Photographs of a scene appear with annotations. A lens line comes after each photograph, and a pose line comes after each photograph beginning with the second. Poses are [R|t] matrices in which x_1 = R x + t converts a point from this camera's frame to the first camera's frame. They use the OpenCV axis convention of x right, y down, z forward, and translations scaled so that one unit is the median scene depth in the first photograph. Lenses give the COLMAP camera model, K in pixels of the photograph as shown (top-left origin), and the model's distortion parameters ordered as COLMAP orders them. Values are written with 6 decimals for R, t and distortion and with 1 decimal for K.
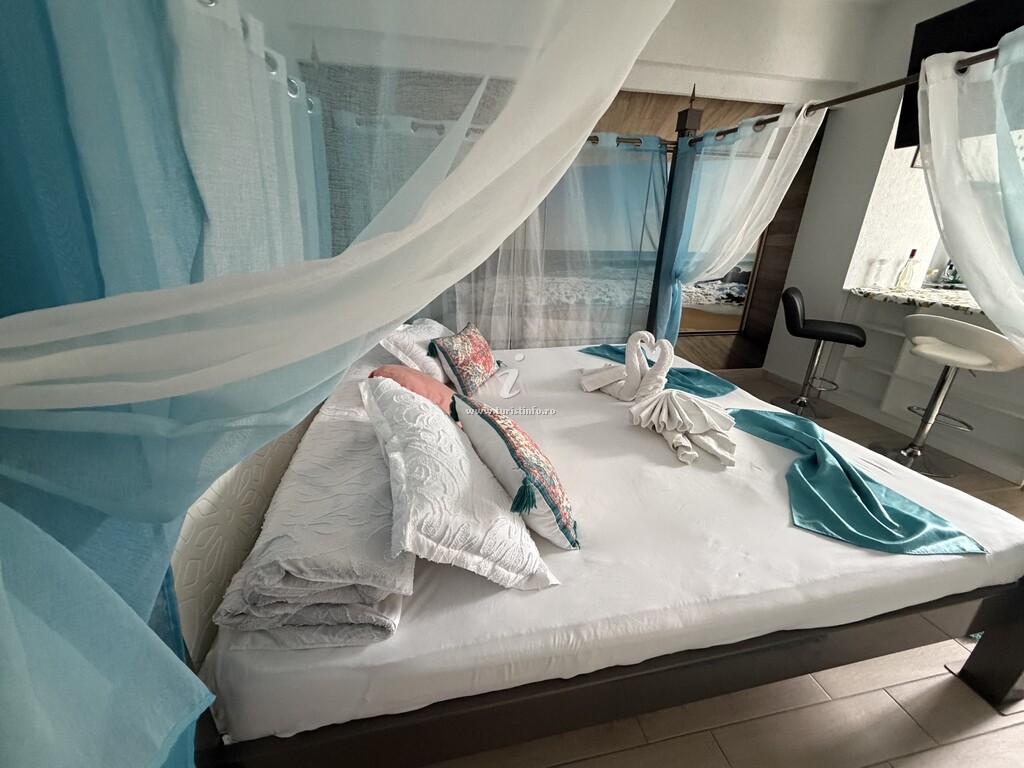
lens RADIAL K [[404.4, 0, 512.0], [0, 404.4, 384.0], [0, 0, 1]] dist [0.000127, 0.000147]
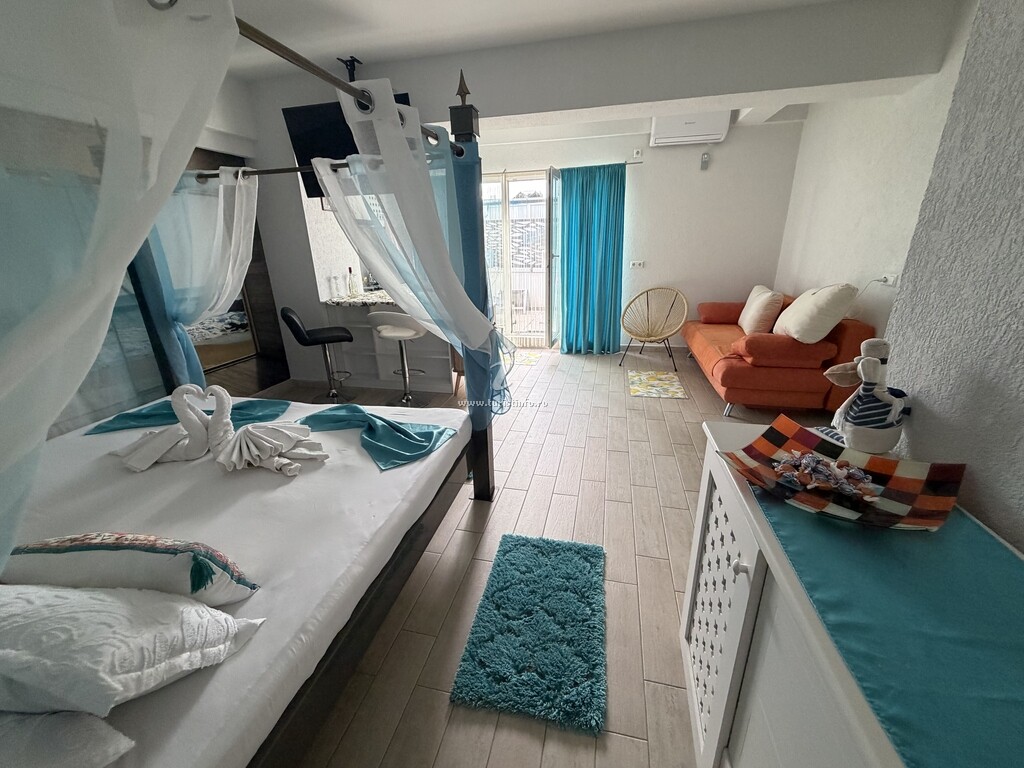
lens RADIAL K [[404.4, 0, 512.0], [0, 404.4, 384.0], [0, 0, 1]] dist [0.000127, 0.000147]
pose [[0.412391, -0.331883, 0.848403, -0.180801], [0.355031, 0.916198, 0.185831, -0.035608], [-0.838980, 0.224575, 0.495661, -0.145452]]
